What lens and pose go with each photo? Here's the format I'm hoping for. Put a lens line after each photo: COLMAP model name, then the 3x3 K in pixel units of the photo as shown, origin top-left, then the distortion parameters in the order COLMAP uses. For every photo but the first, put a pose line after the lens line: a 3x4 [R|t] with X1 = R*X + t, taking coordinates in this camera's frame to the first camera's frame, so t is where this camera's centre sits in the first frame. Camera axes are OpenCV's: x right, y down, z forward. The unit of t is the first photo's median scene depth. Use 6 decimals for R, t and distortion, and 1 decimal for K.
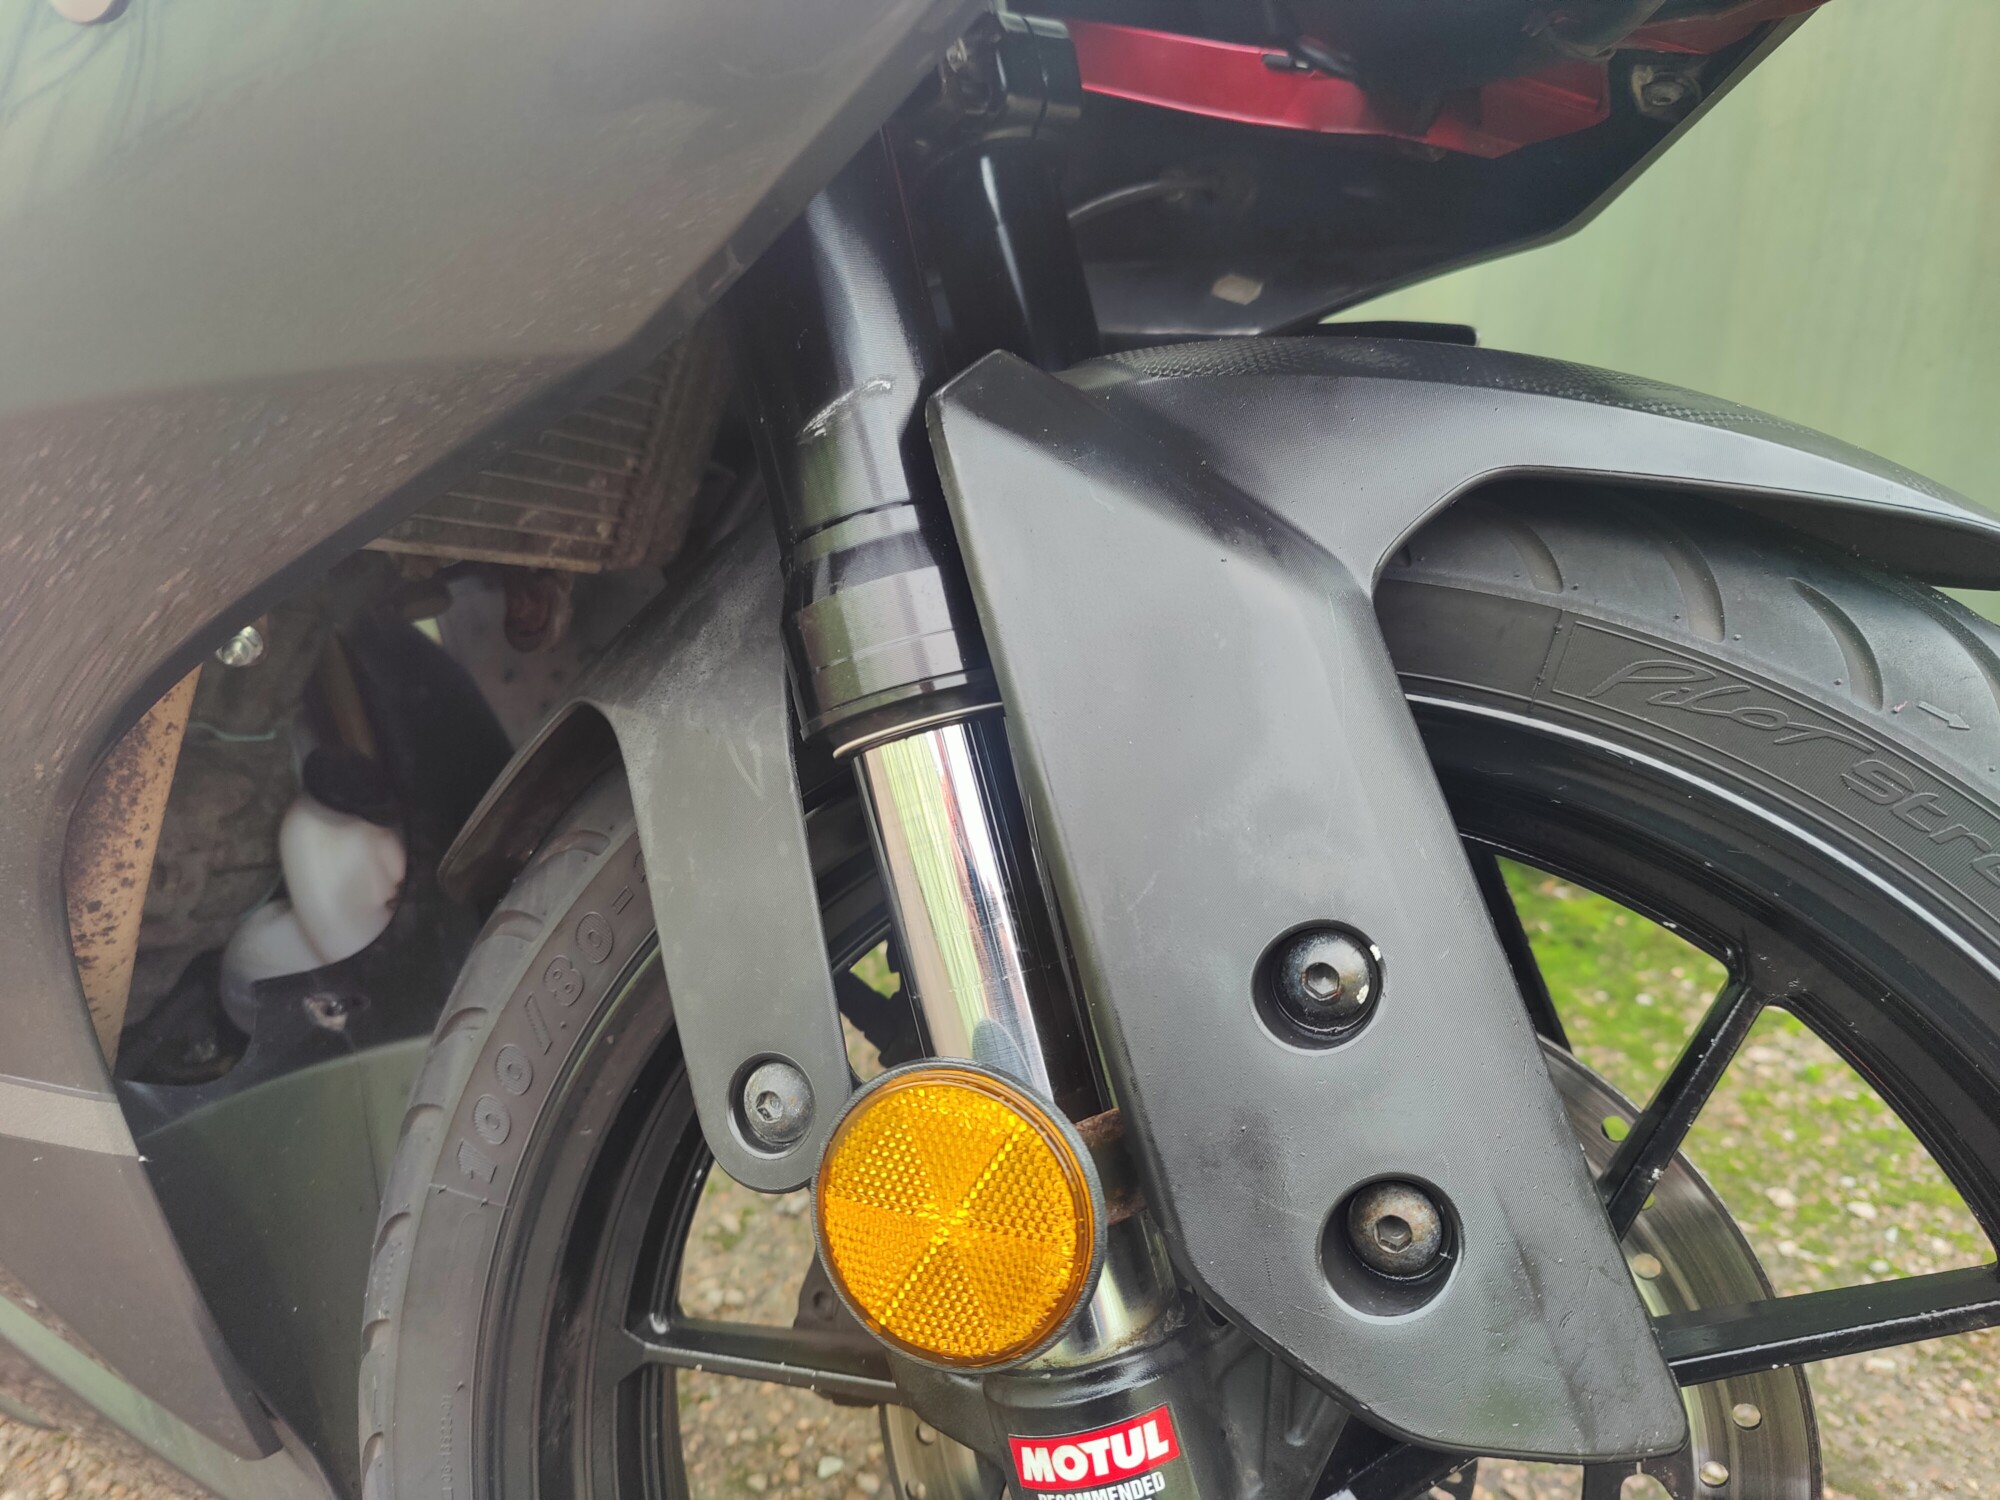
lens RADIAL K [[1412.6, 0, 1001.5], [0, 1412.6, 755.1], [0, 0, 1]] dist [0.037312, -0.056405]
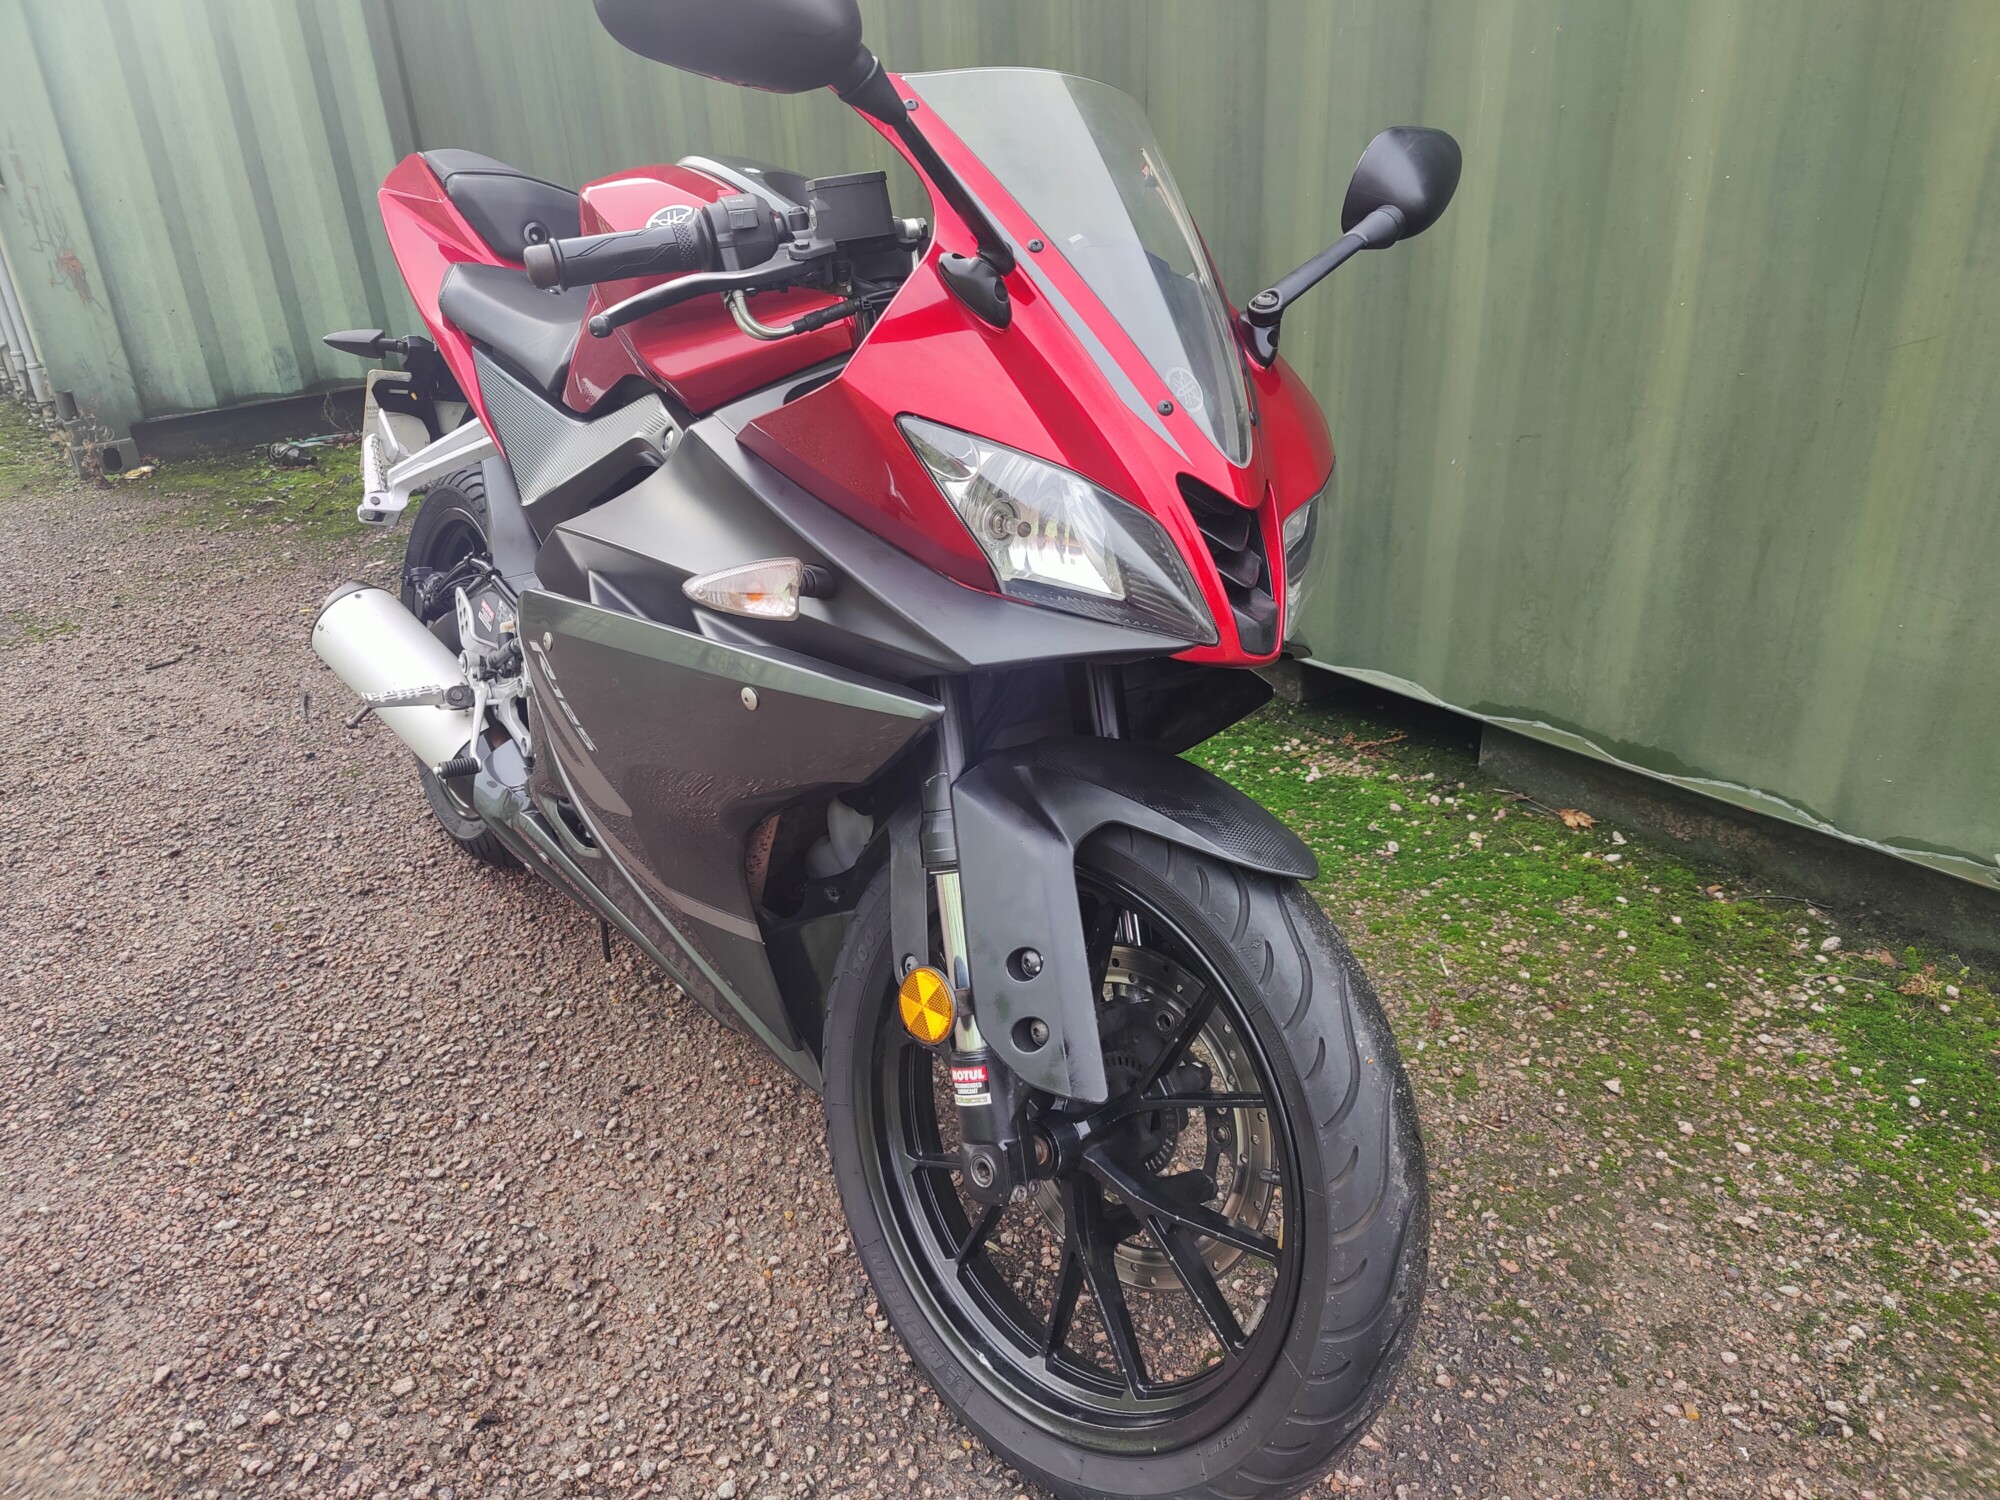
lens RADIAL K [[1412.6, 0, 999.9], [0, 1412.6, 738.9], [0, 0, 1]] dist [0.037312, -0.056405]
pose [[0.908772, 0.111344, -0.402165, 1.342397], [-0.062672, 0.989232, 0.132261, -0.766818], [0.412561, -0.094990, 0.905964, -1.961726]]
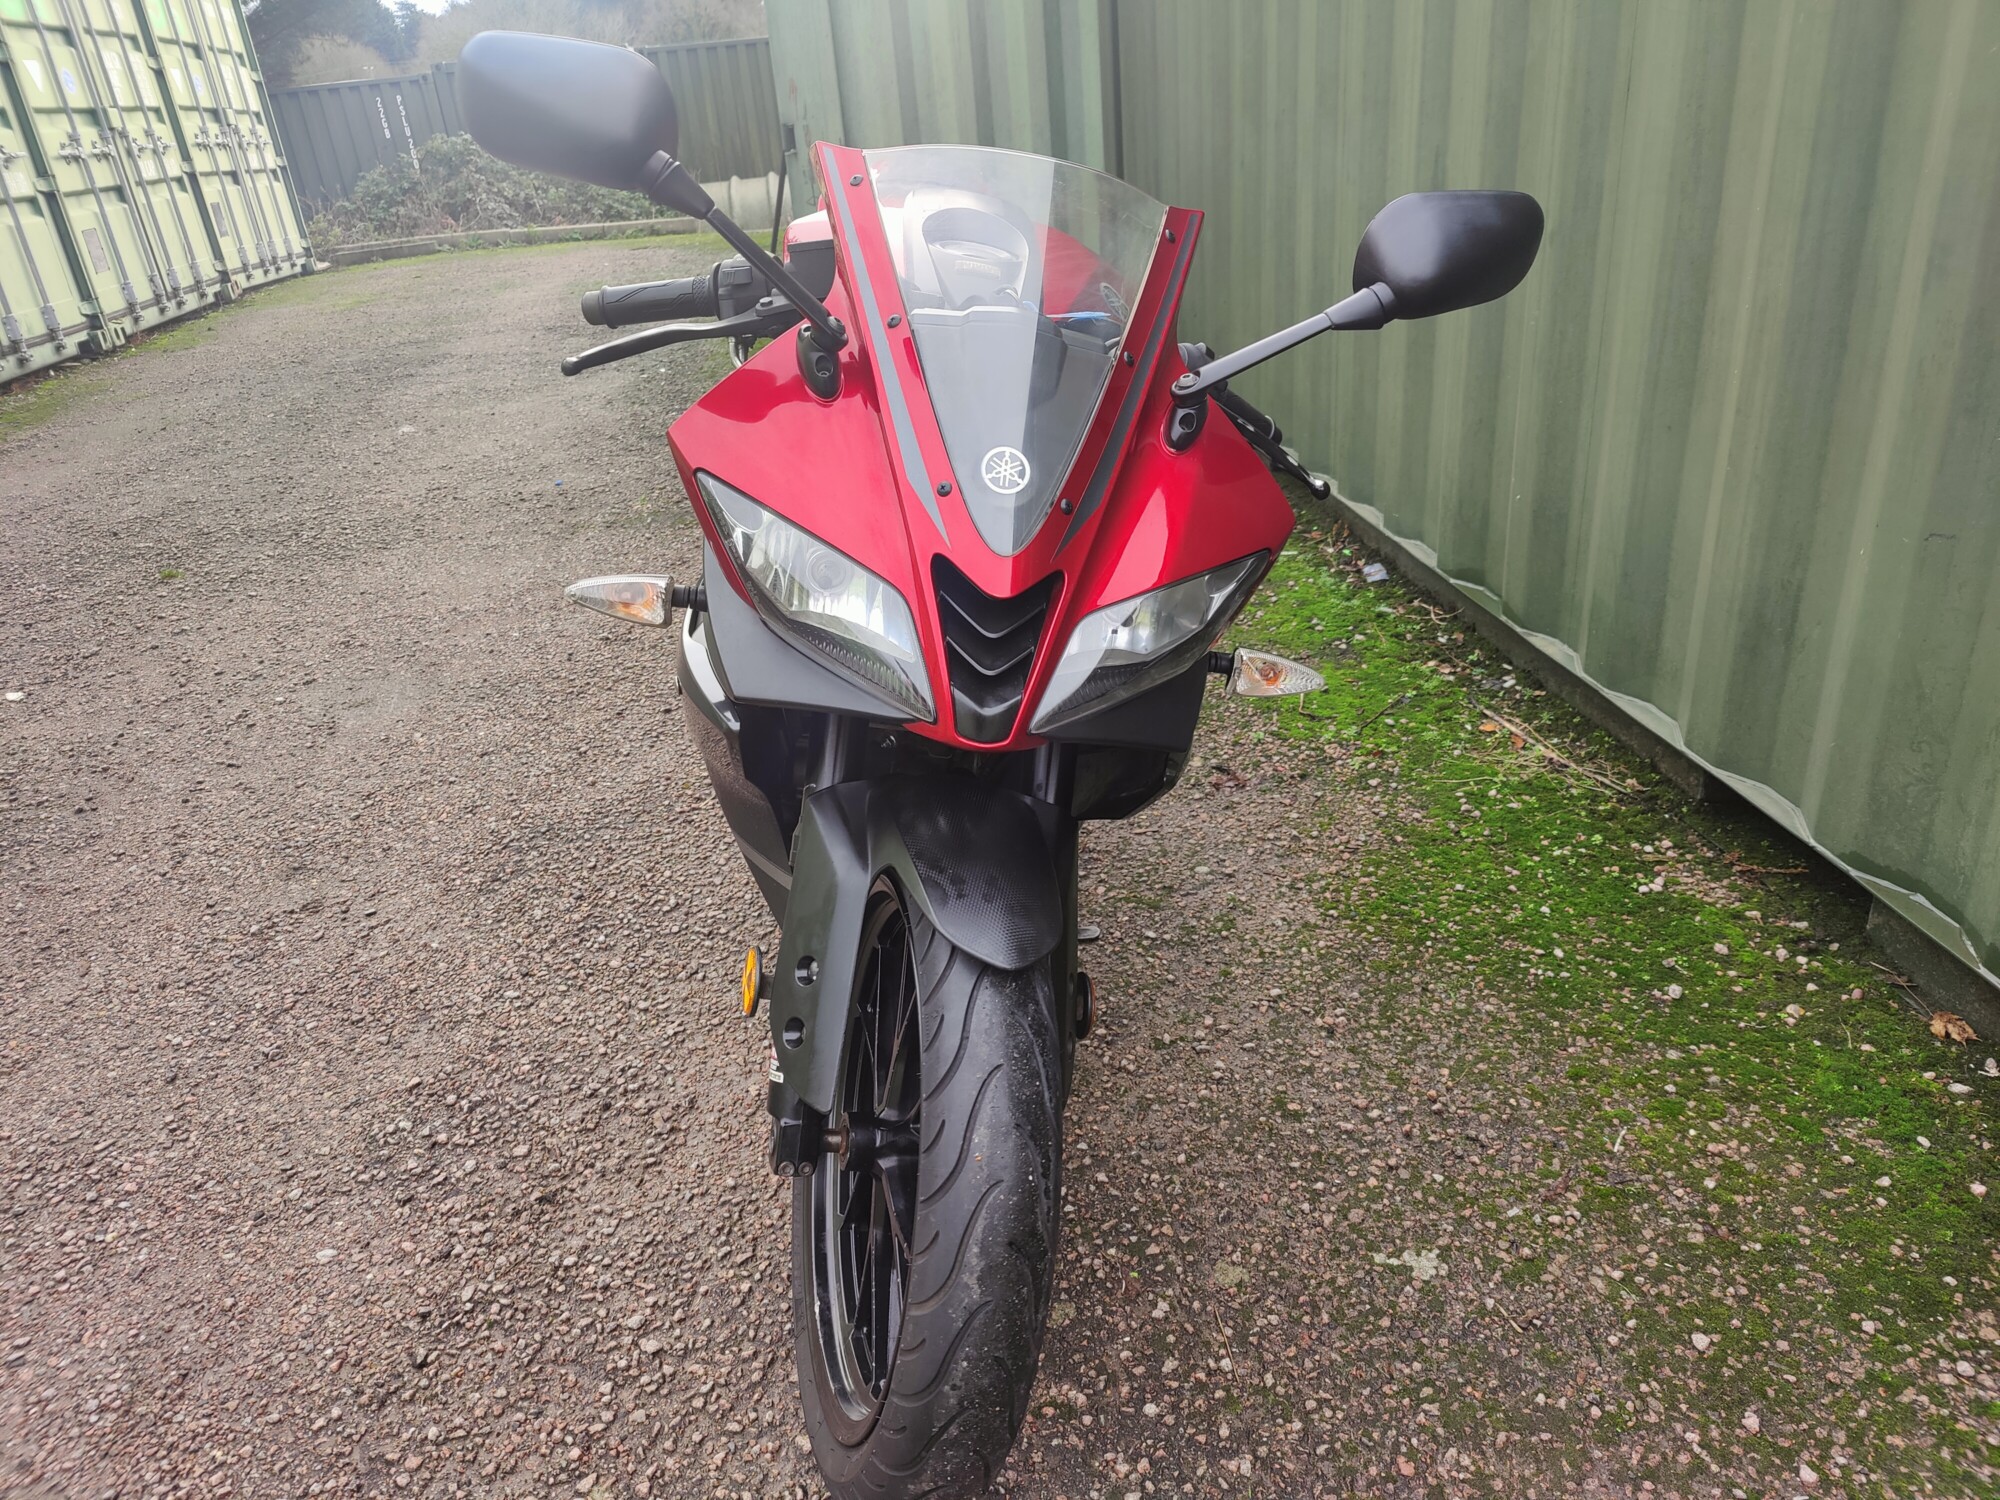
lens RADIAL K [[1412.6, 0, 998.5], [0, 1412.6, 737.1], [0, 0, 1]] dist [0.037312, -0.056405]
pose [[0.539303, 0.292589, -0.789648, 2.994793], [-0.172596, 0.956198, 0.236424, -1.300621], [0.824235, 0.008786, 0.566180, -0.726210]]
